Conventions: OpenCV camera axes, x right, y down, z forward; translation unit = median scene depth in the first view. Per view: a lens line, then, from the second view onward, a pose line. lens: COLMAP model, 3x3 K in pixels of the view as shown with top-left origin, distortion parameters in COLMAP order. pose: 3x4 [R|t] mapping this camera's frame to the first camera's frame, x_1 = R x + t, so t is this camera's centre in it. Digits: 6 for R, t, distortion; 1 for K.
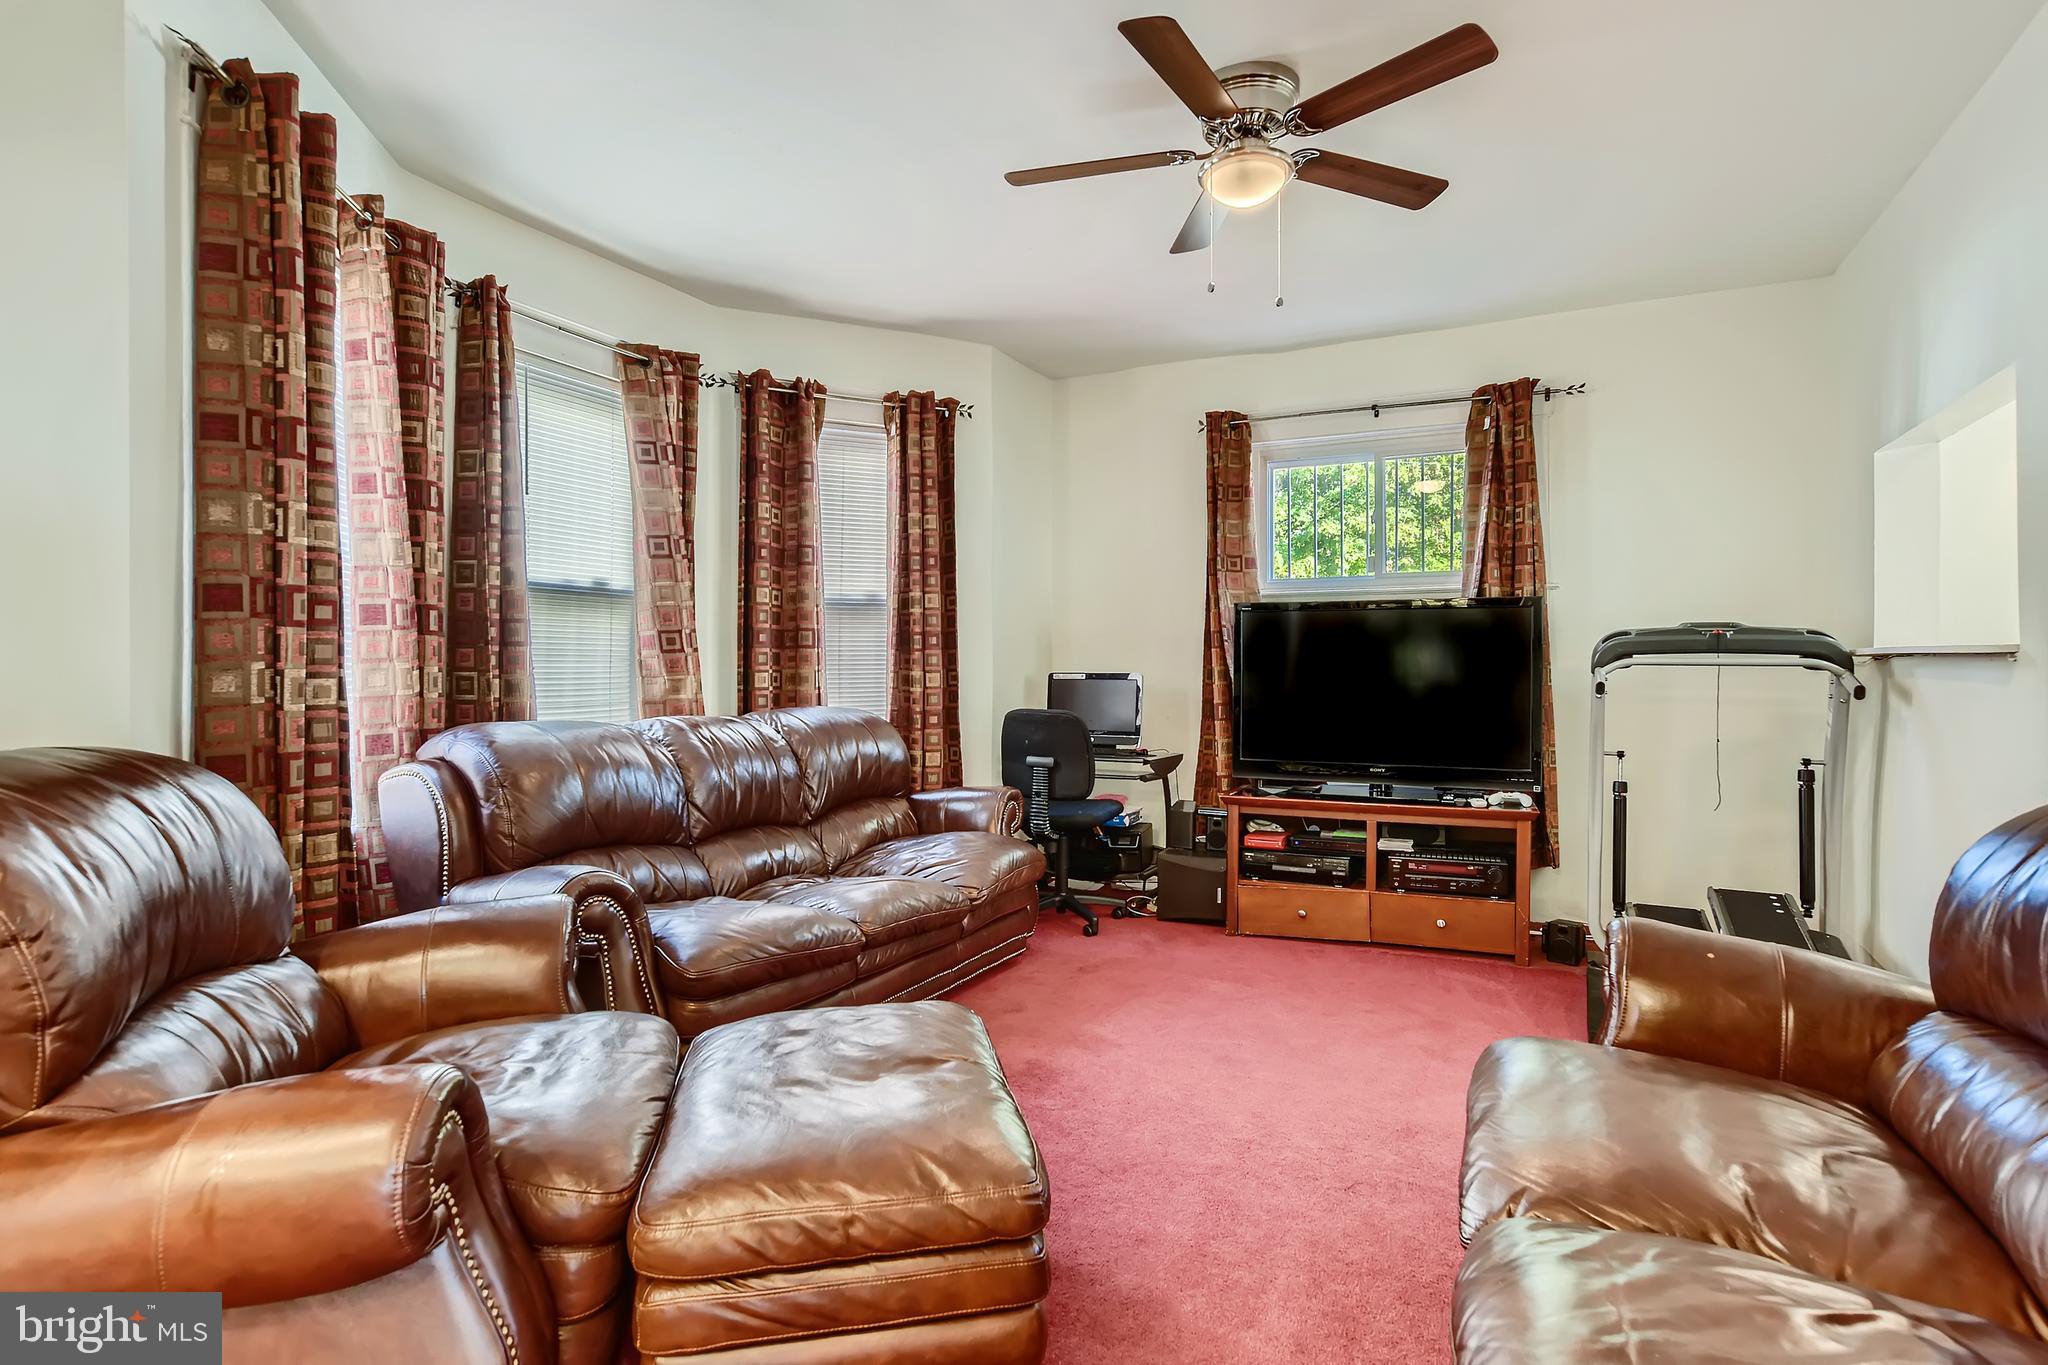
lens RADIAL K [[1060.7, 0, 1037.0], [0, 1060.7, 670.6], [0, 0, 1]] dist [-0.001029, 0.000281]
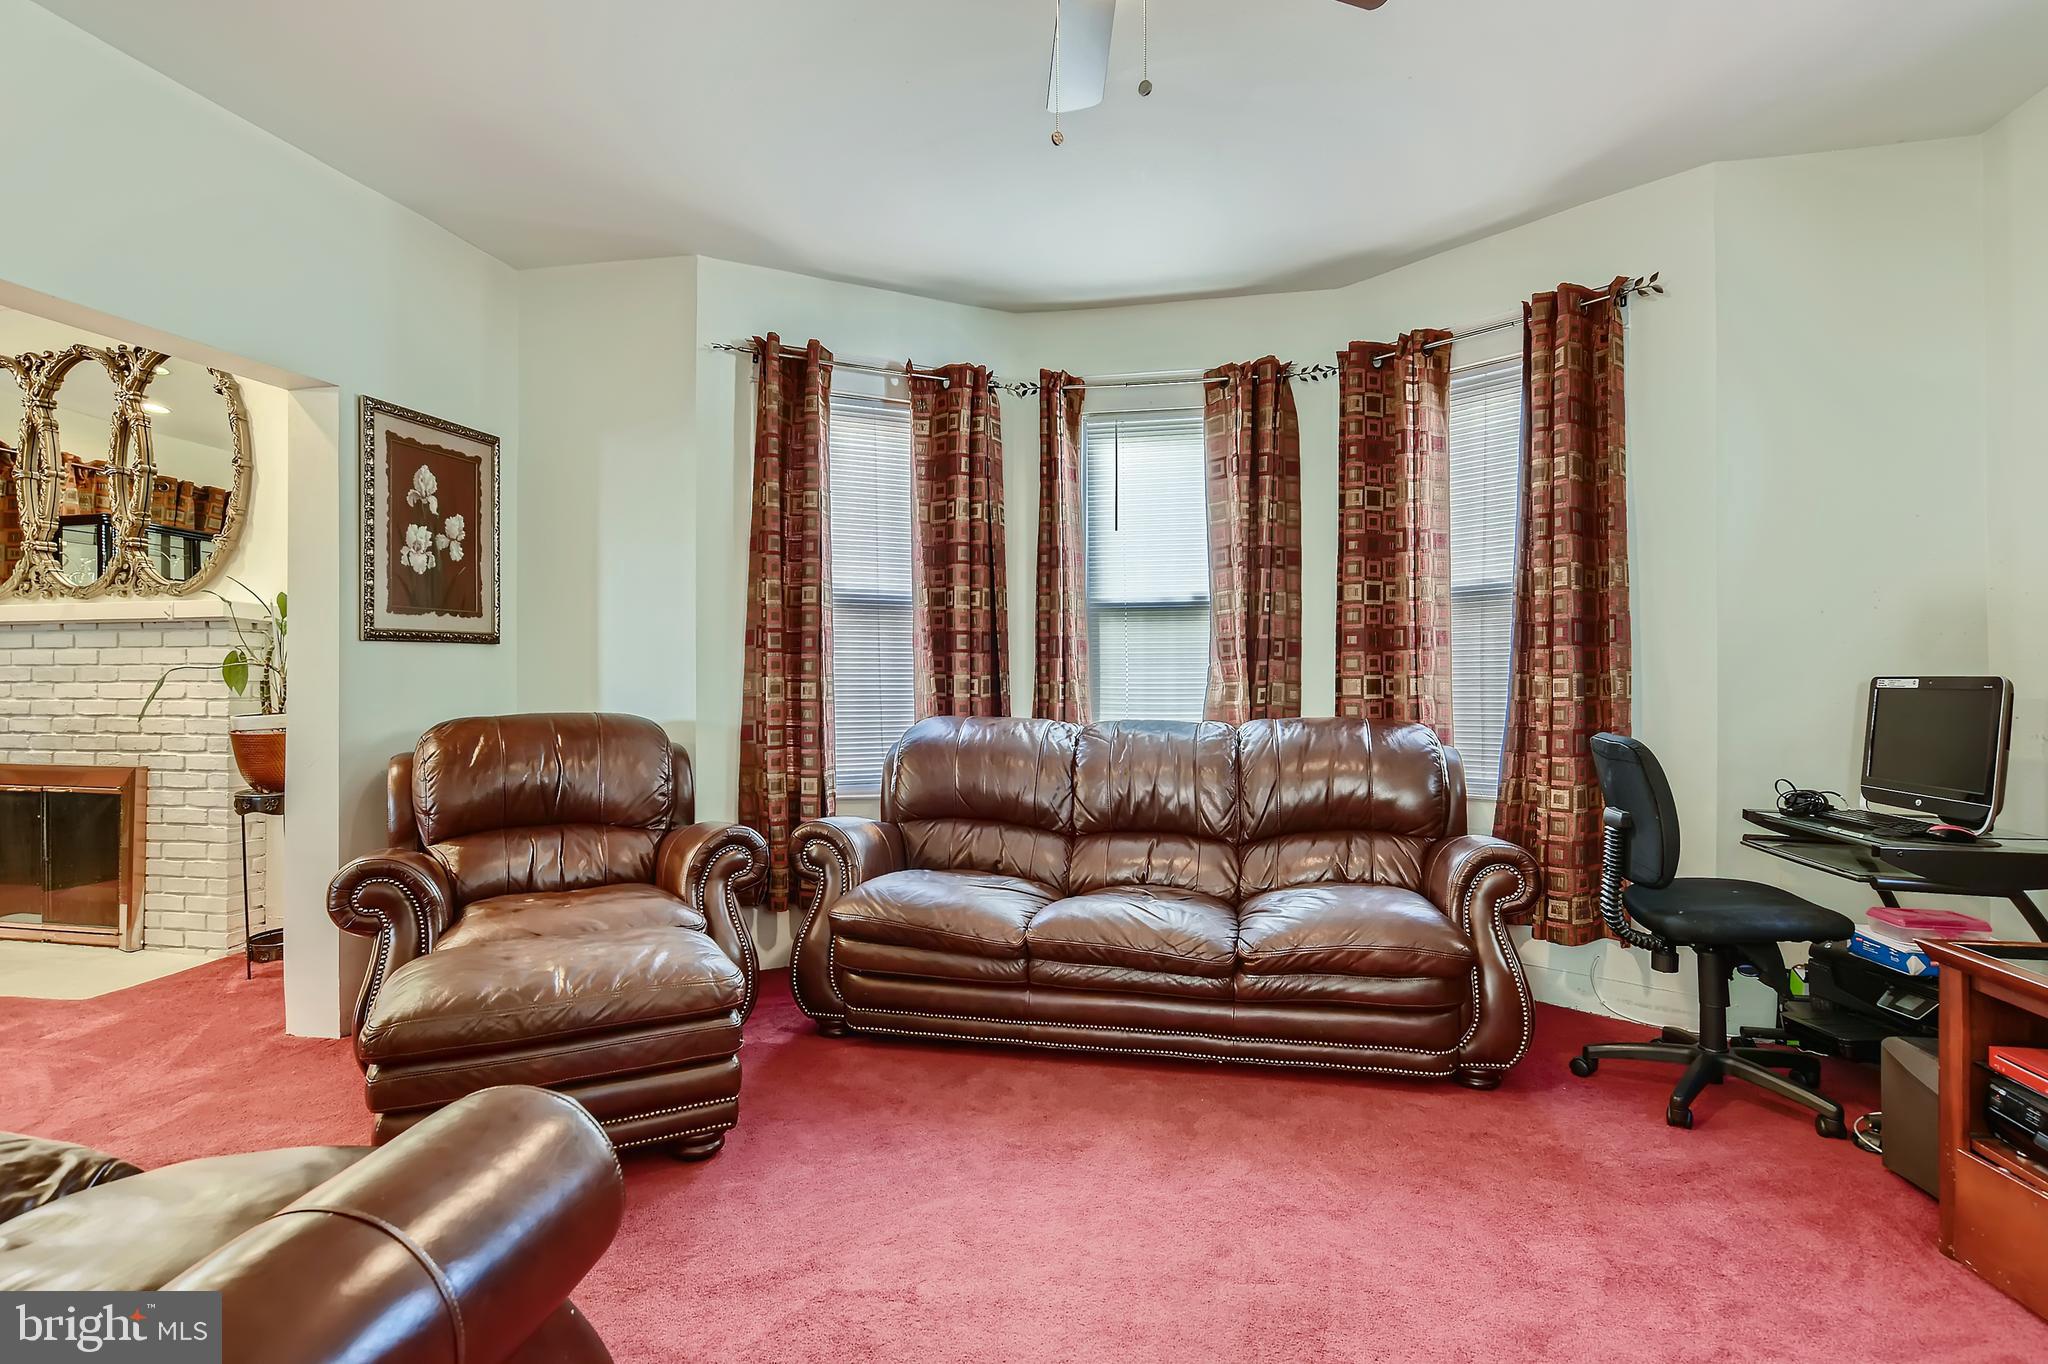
lens RADIAL K [[1044.8, 0, 1034.4], [0, 1044.8, 681.3], [0, 0, 1]] dist [0.003873, 0.001864]
pose [[0.236702, -0.005708, -0.971566, 0.581976], [0.001102, 0.999984, -0.005607, 0.009119], [0.971582, 0.000257, 0.236704, 0.571605]]
